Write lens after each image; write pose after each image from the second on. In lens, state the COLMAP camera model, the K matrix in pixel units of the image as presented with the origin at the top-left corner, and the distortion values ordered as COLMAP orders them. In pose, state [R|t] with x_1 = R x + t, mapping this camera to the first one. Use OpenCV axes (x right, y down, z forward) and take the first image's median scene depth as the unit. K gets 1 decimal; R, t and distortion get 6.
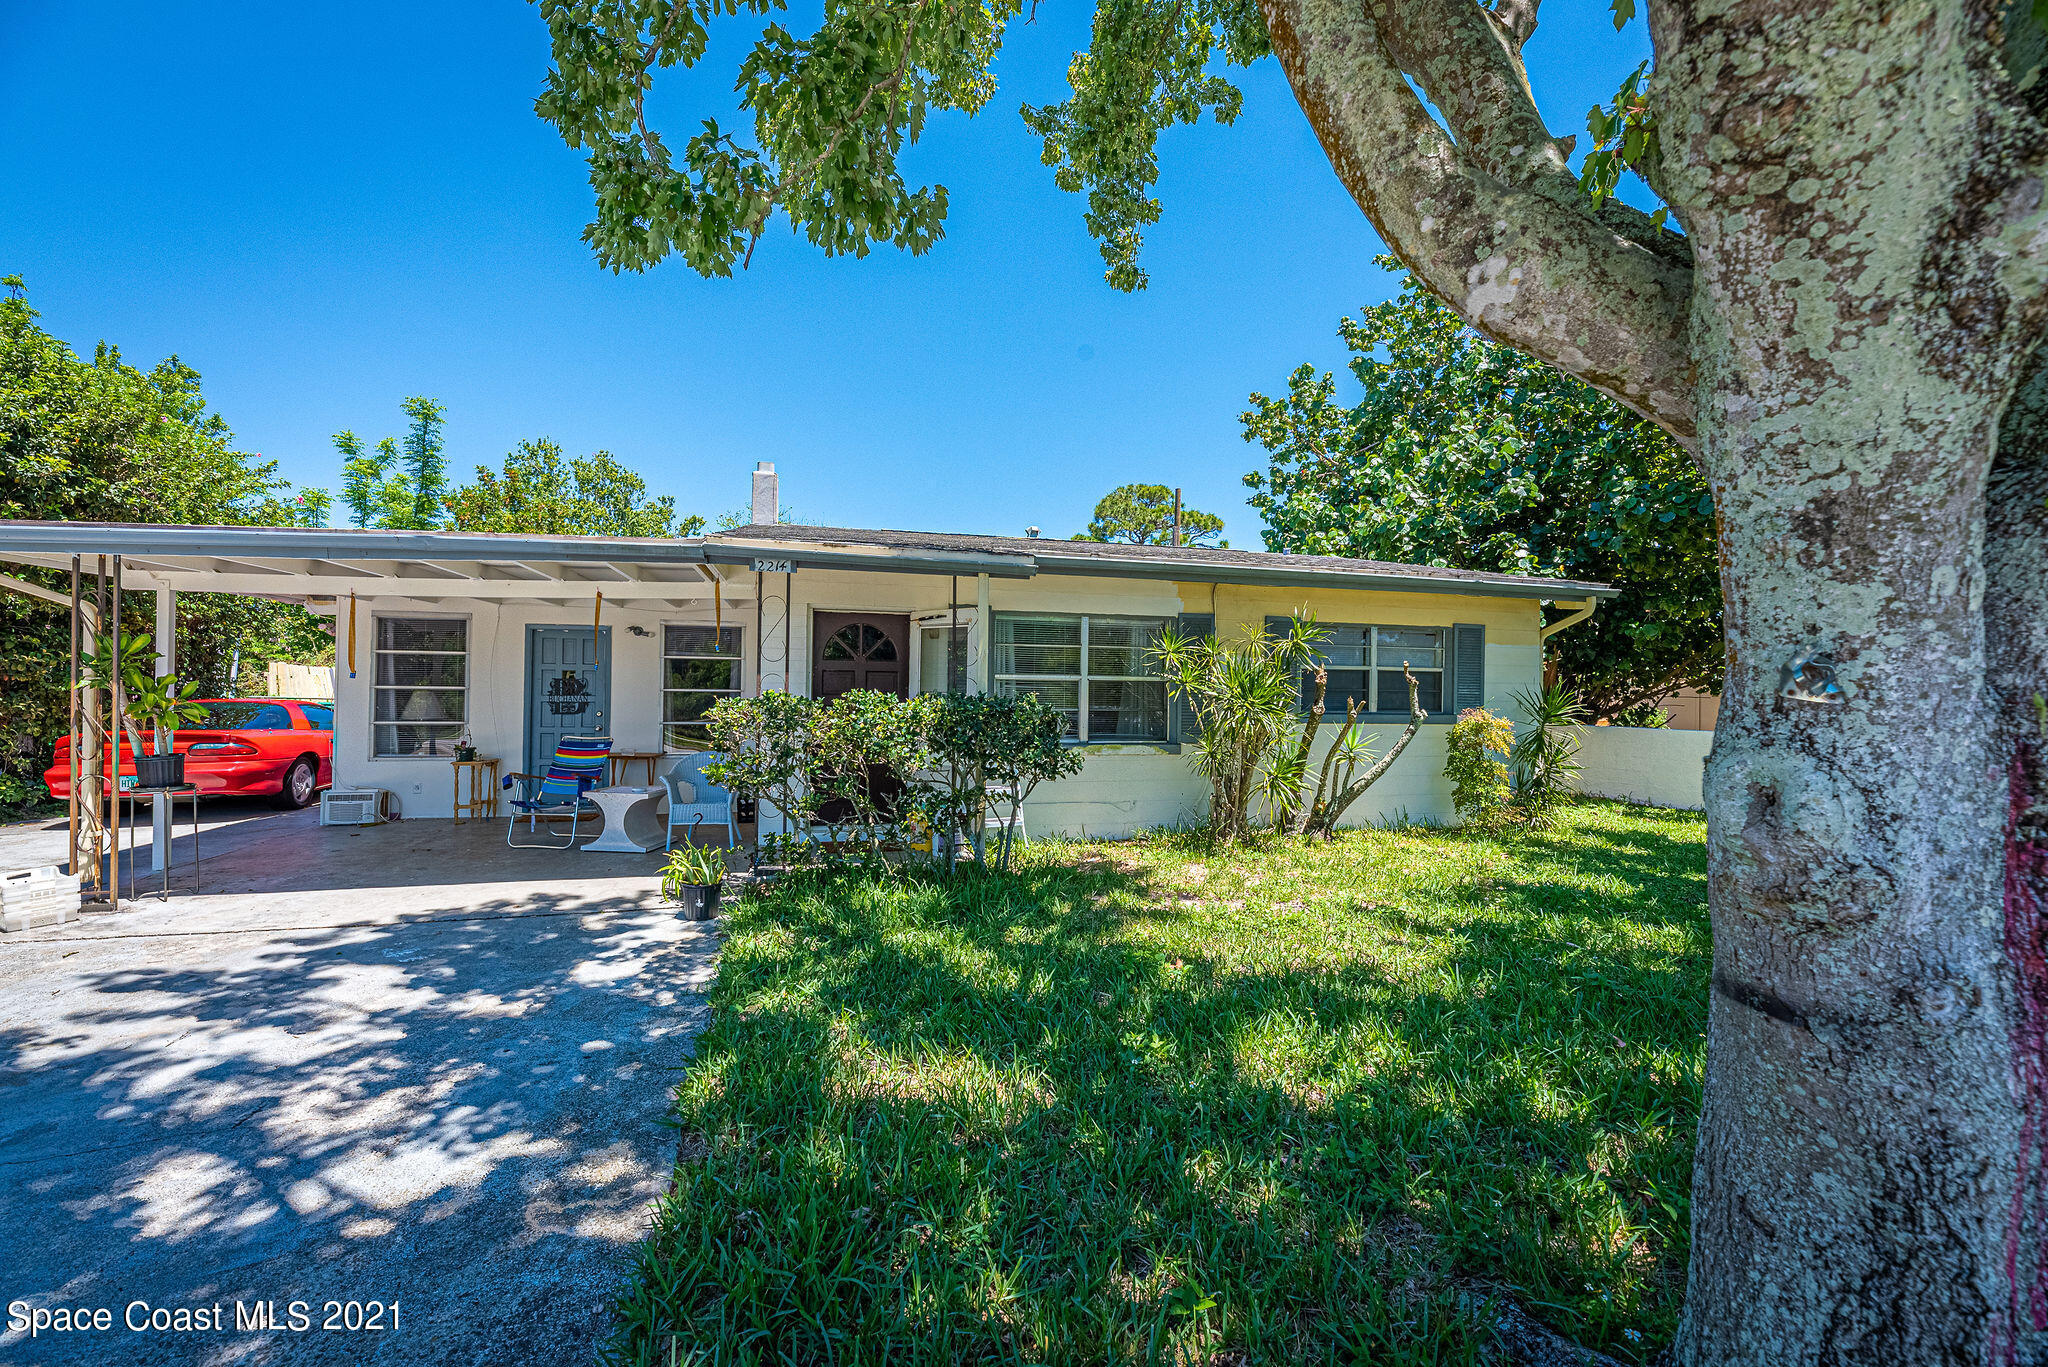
lens RADIAL K [[850.5, 0, 1019.6], [0, 850.5, 687.4], [0, 0, 1]] dist [-0.001254, -0.000270]
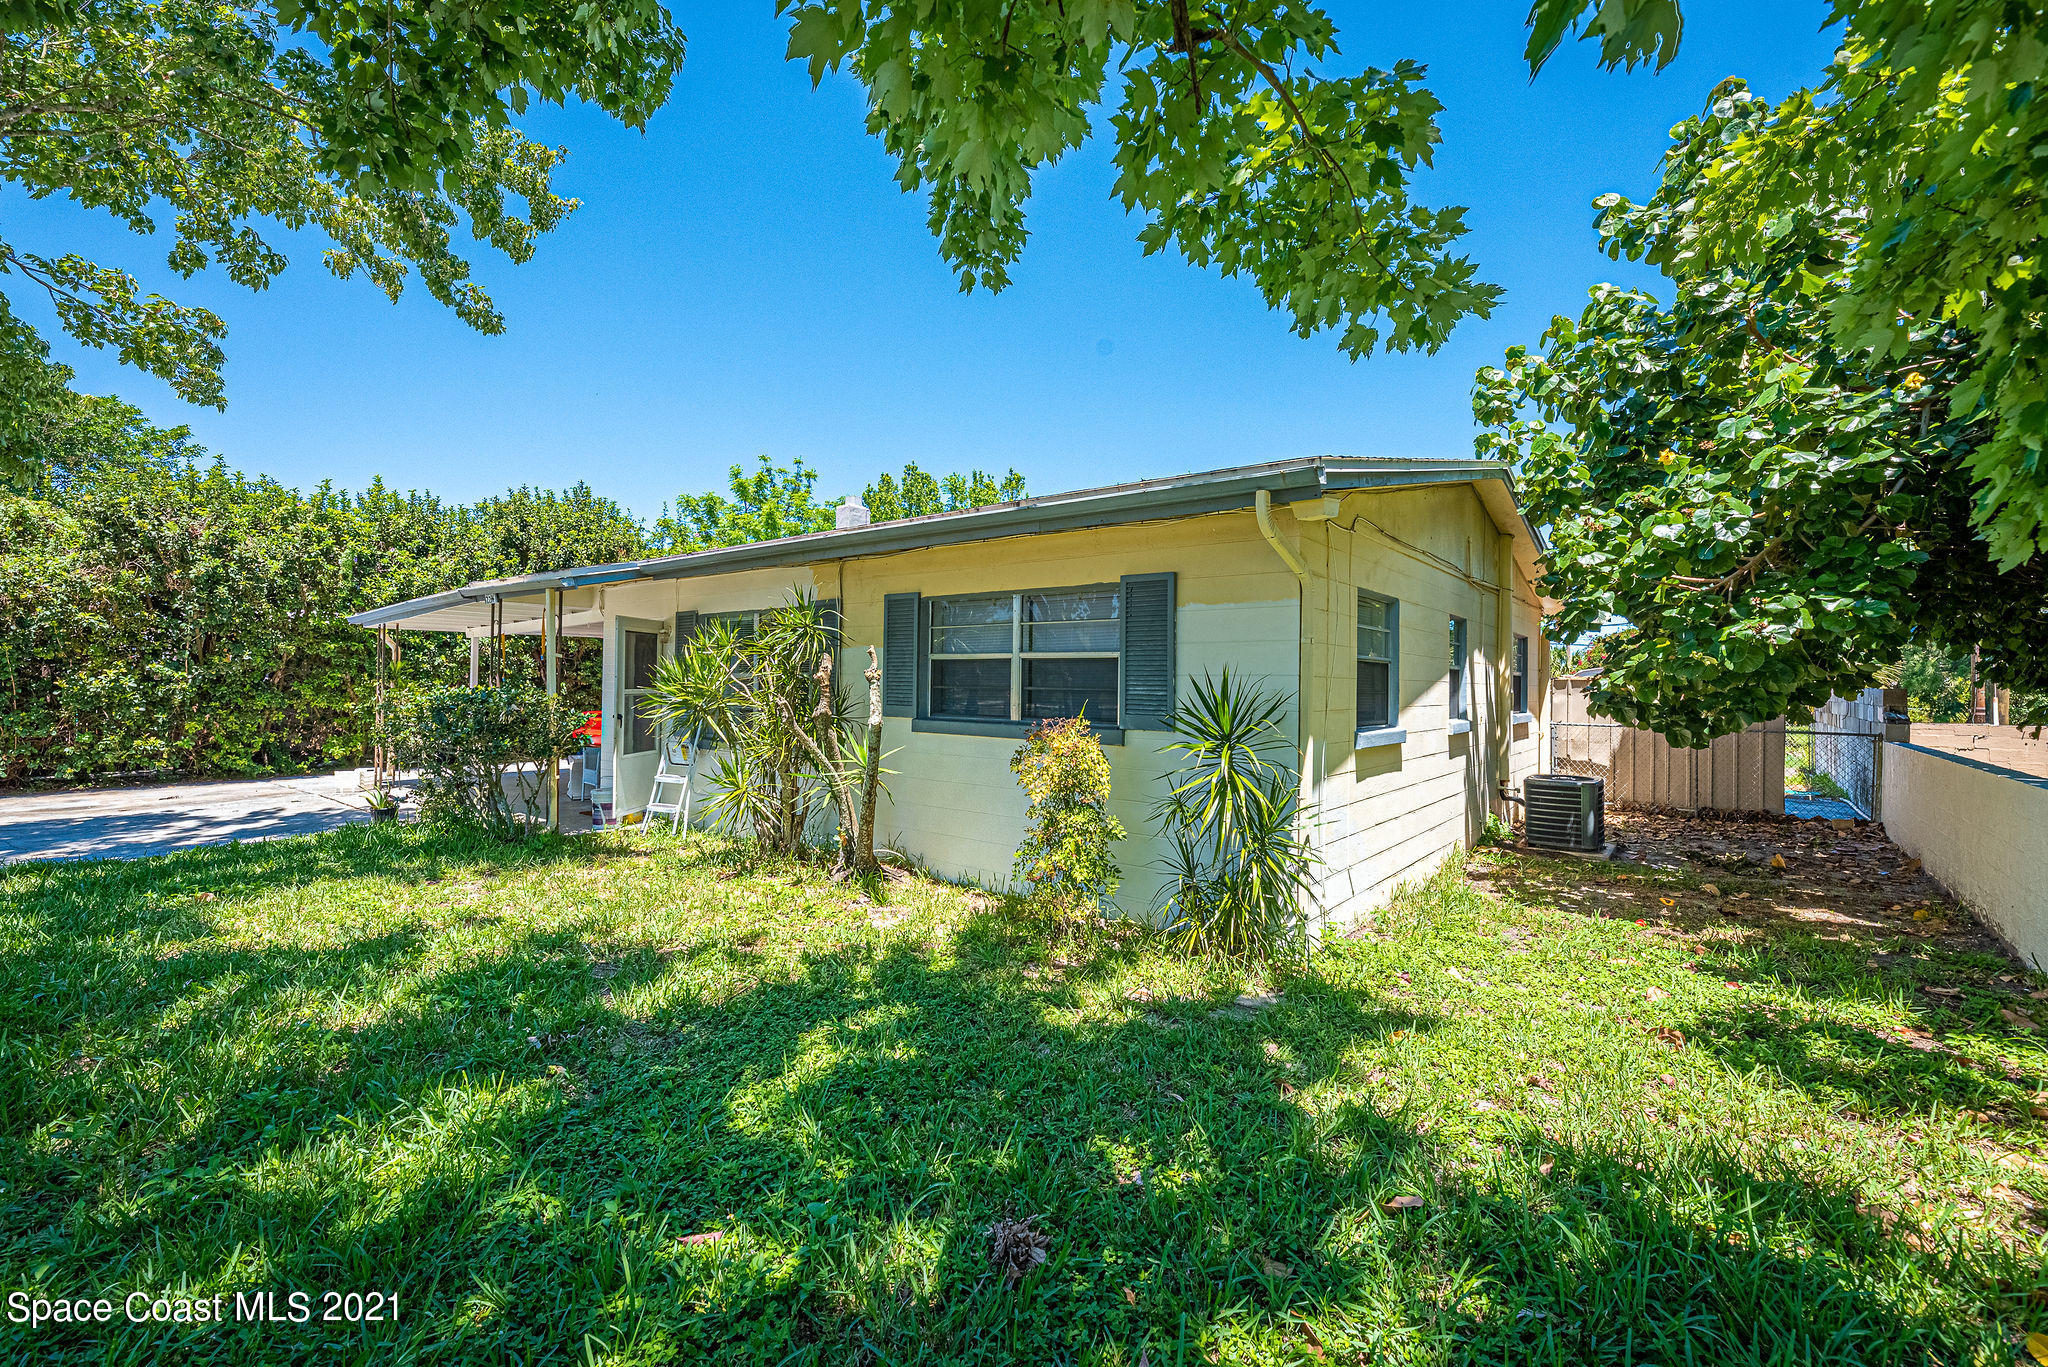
lens RADIAL K [[858.0, 0, 1024.0], [0, 858.0, 683.5], [0, 0, 1]] dist [-0.001801, -0.000137]
pose [[0.593049, -0.004510, -0.805154, 0.991063], [-0.007144, 0.999915, -0.010864, 0.006511], [0.805135, 0.012195, 0.592966, 0.613060]]
